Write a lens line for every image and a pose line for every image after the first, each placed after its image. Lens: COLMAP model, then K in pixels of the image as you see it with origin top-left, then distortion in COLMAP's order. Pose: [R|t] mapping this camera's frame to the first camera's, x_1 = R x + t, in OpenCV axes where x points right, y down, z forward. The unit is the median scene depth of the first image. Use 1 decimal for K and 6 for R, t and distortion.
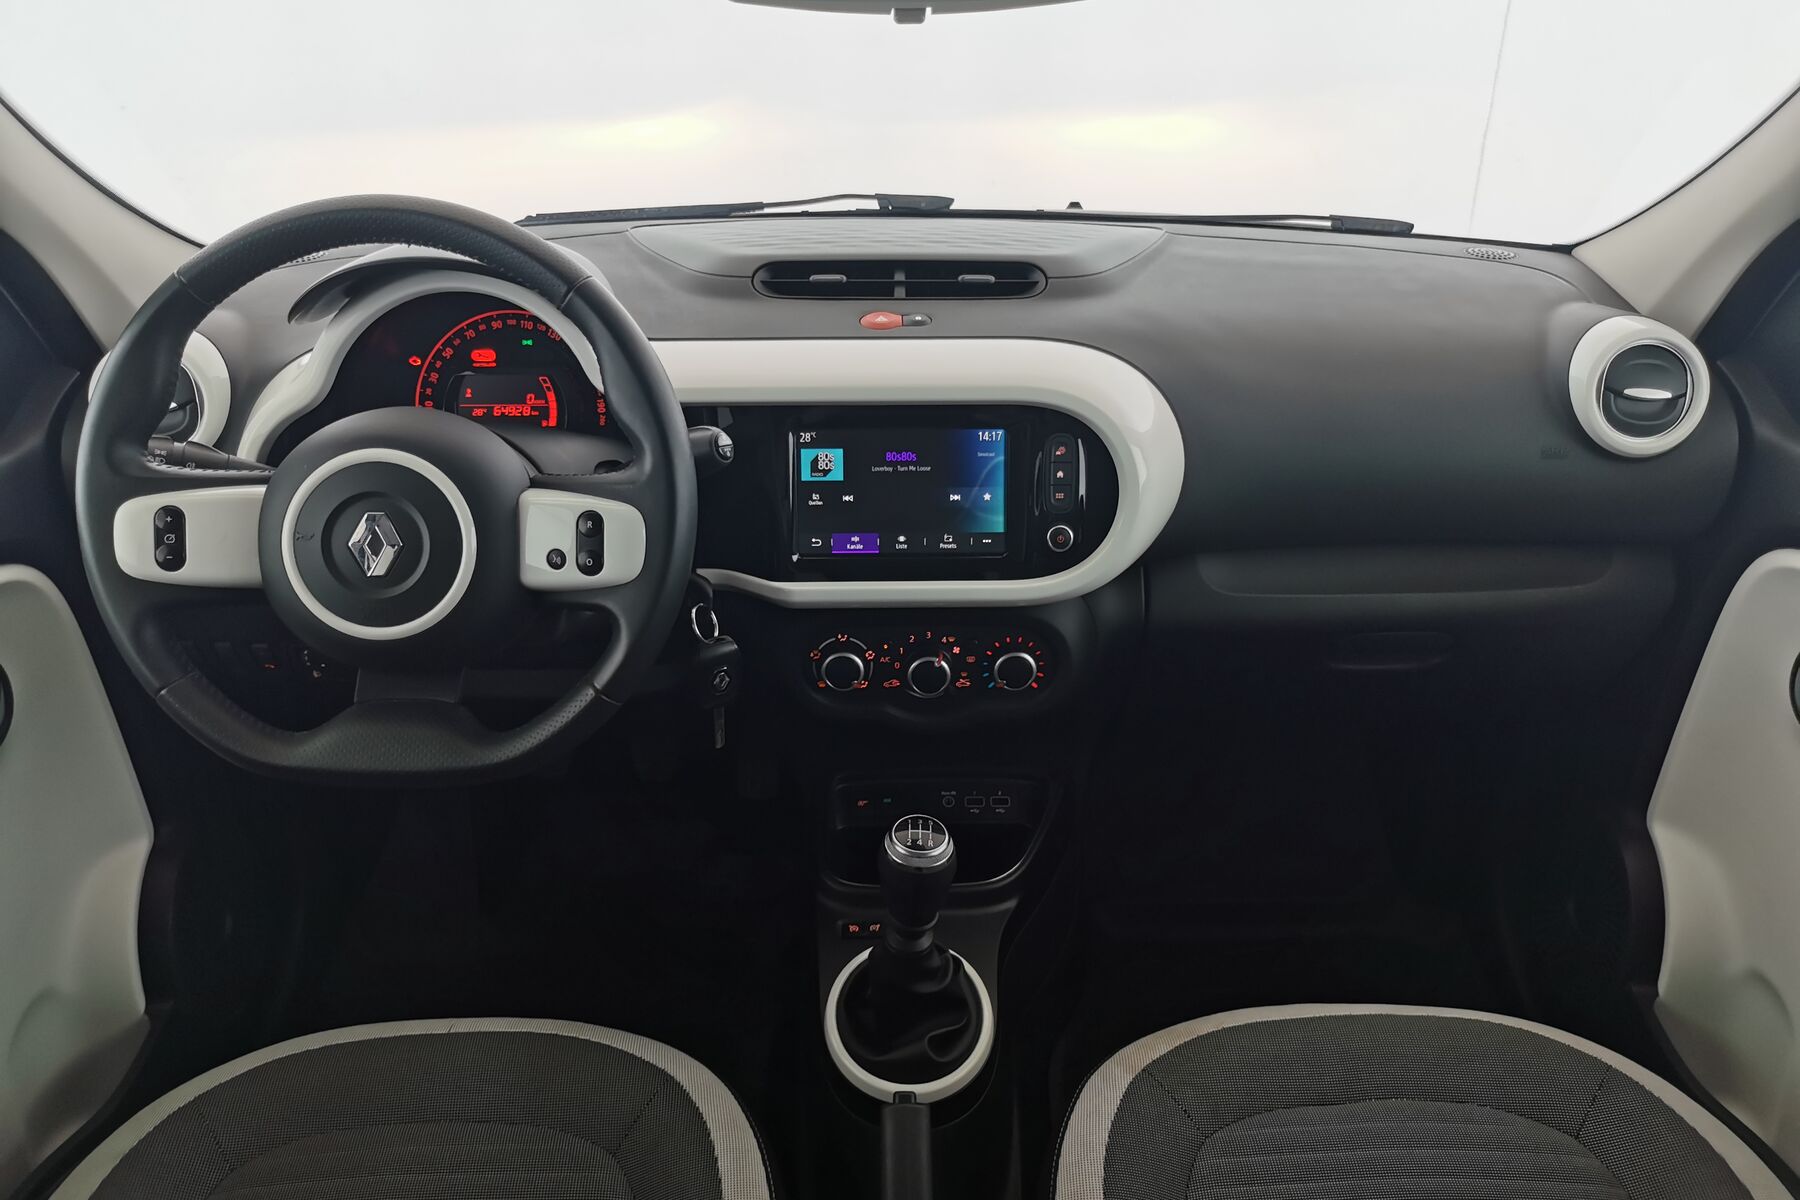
lens RADIAL K [[1406.4, 0, 897.8], [0, 1406.4, 588.8], [0, 0, 1]] dist [0.020723, -0.034408]
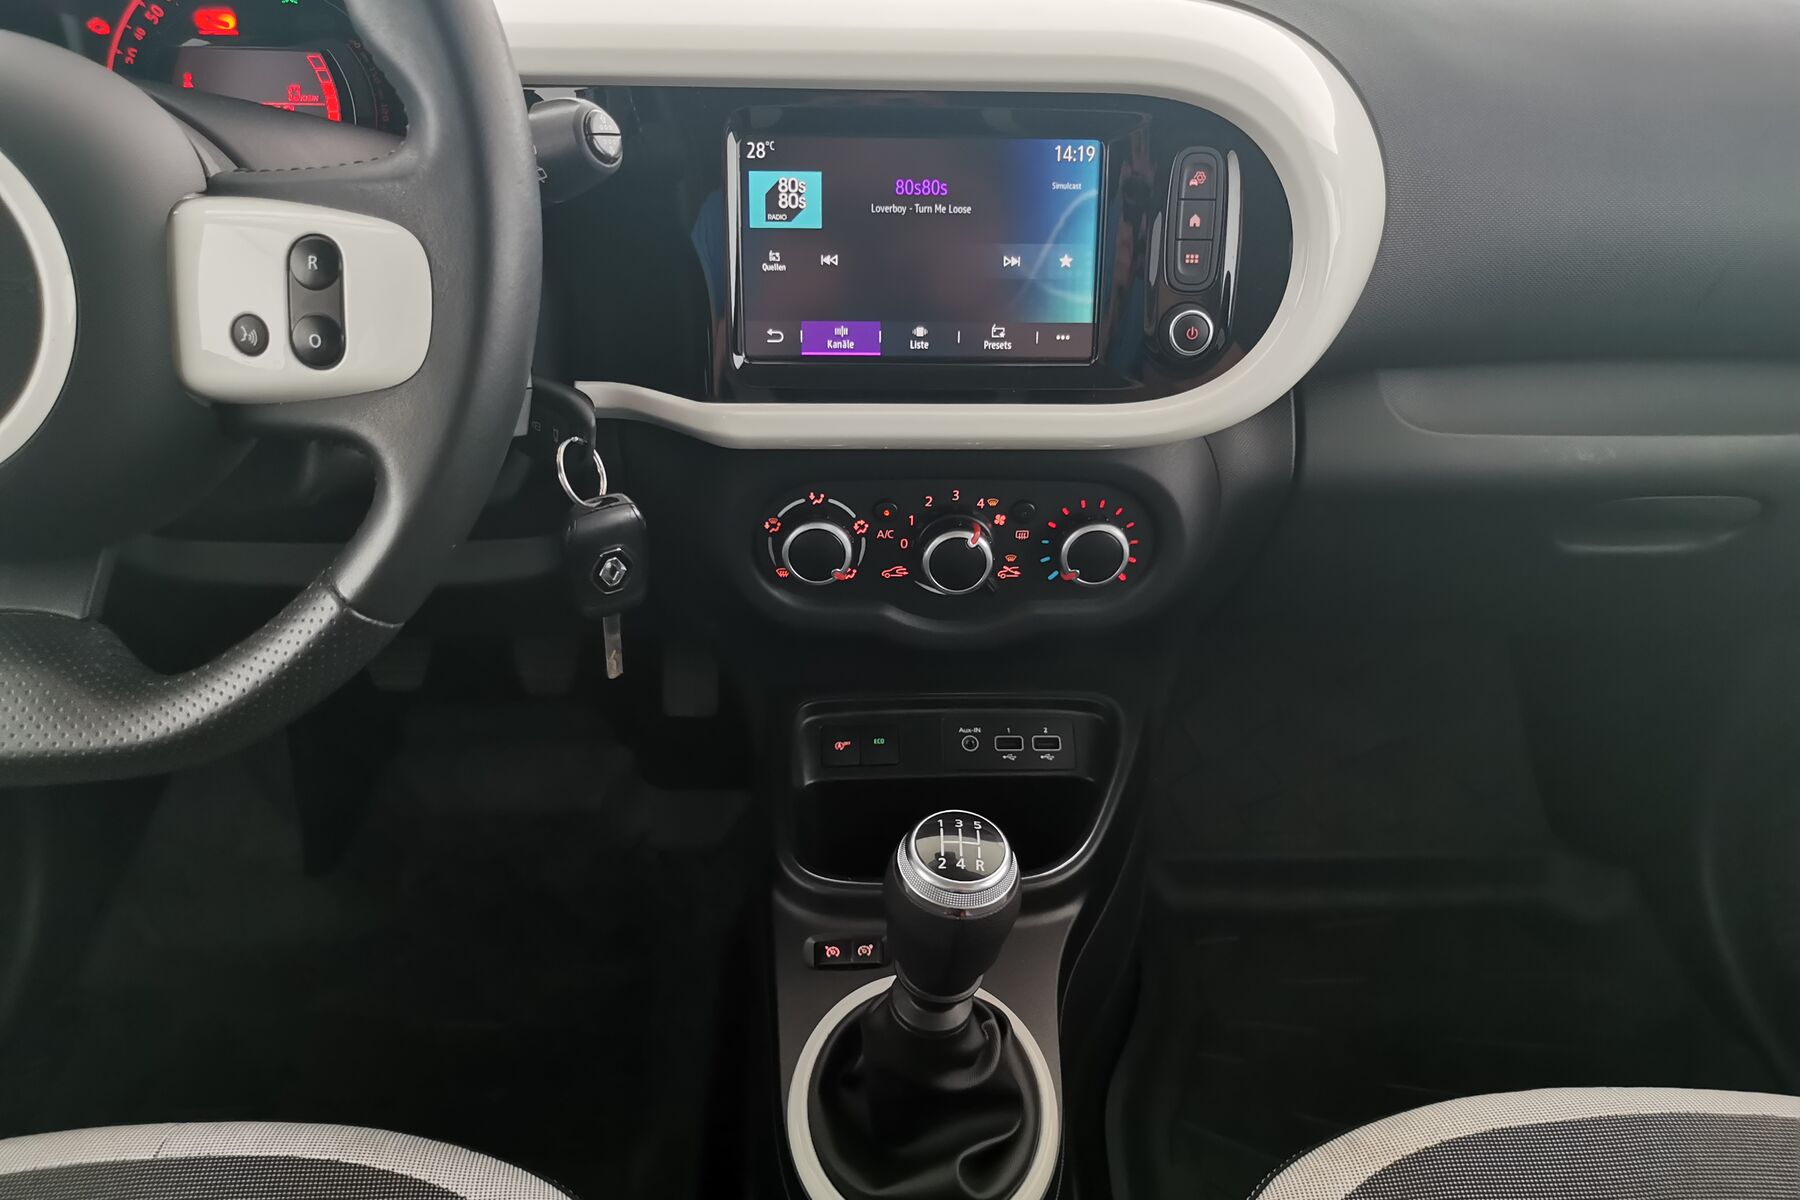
lens RADIAL K [[1406.4, 0, 907.7], [0, 1406.4, 586.9], [0, 0, 1]] dist [0.020723, -0.034408]
pose [[0.999025, 0.005487, 0.043806, -0.027908], [-0.009818, 0.995011, 0.099276, 0.012568], [-0.043043, -0.099610, 0.994095, 0.404347]]
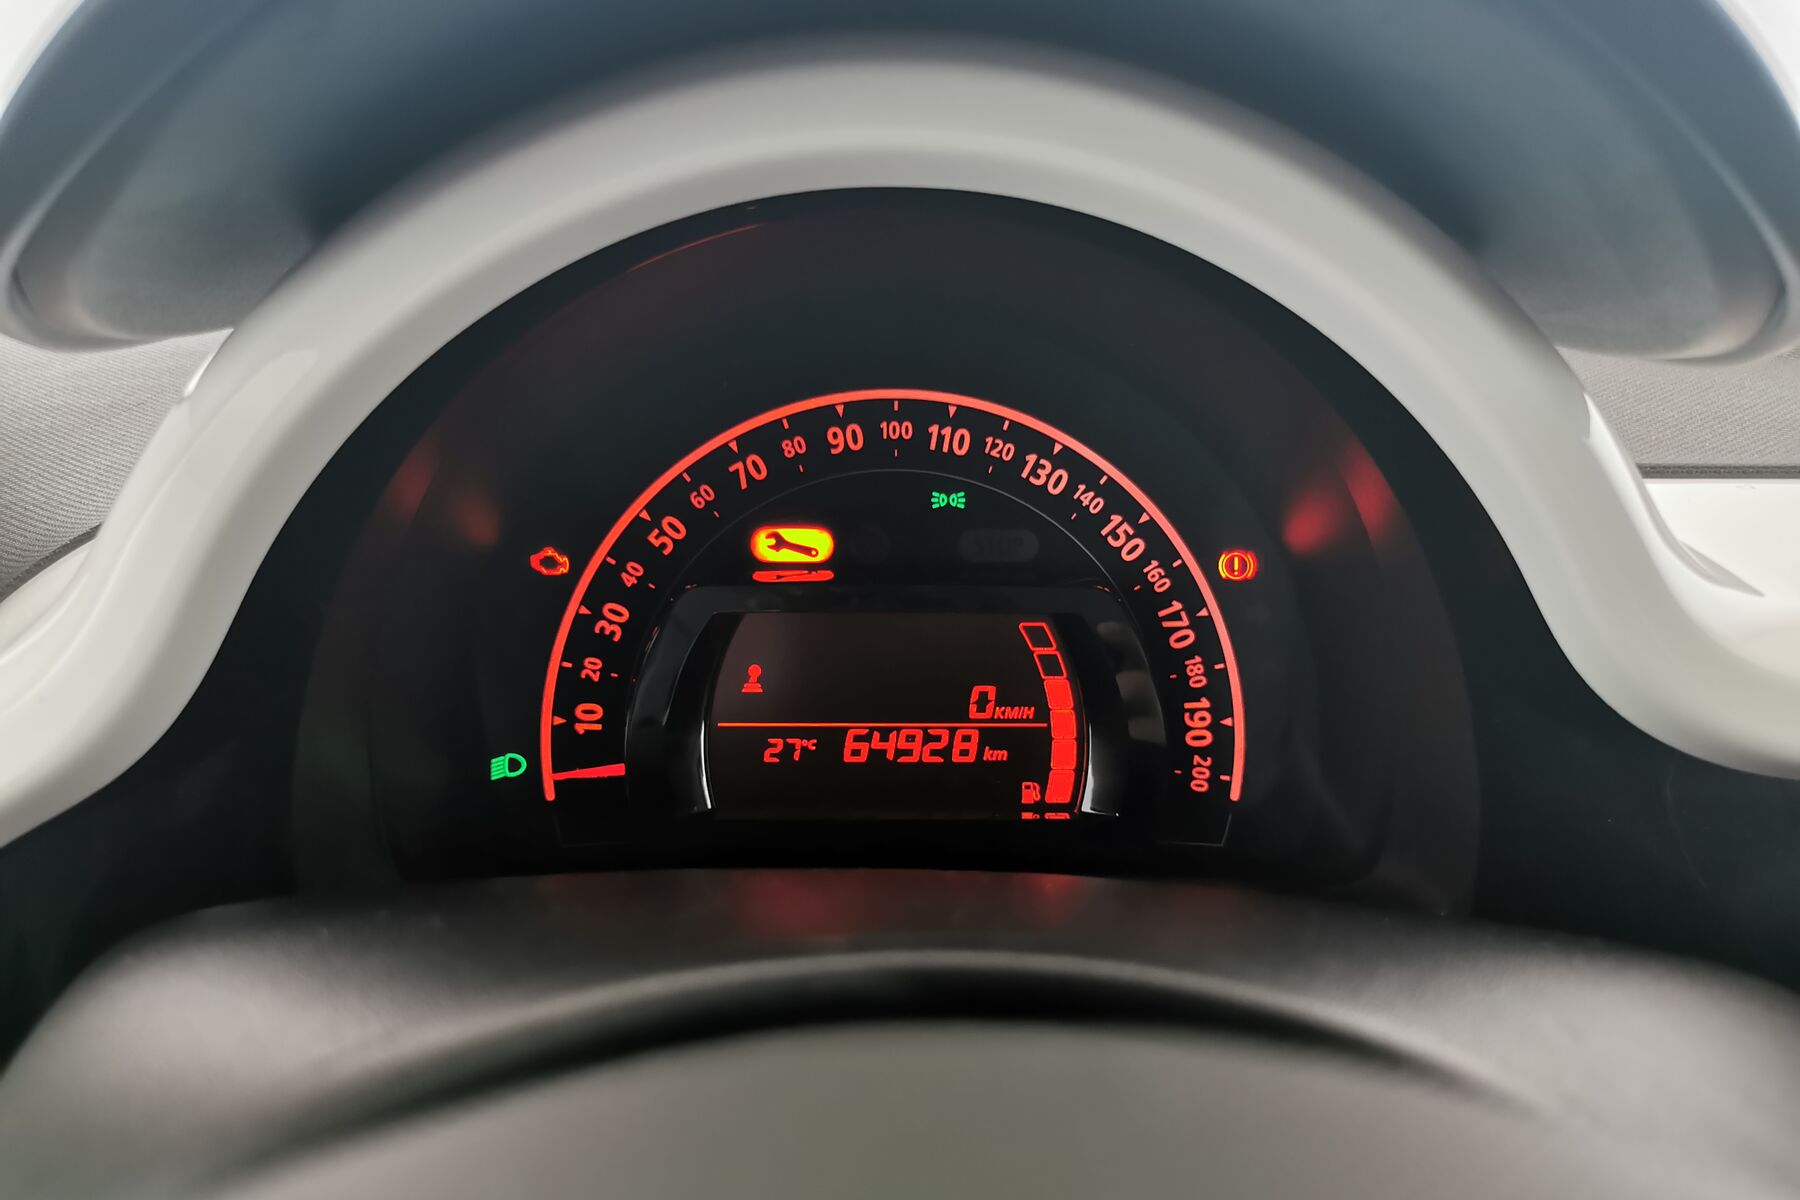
lens RADIAL K [[1406.4, 0, 905.6], [0, 1406.4, 605.7], [0, 0, 1]] dist [0.020723, -0.034408]
pose [[0.999874, 0.008820, 0.013165, -0.301113], [-0.006539, 0.986409, -0.164180, -0.117340], [-0.014434, 0.164074, 0.986343, 0.791052]]
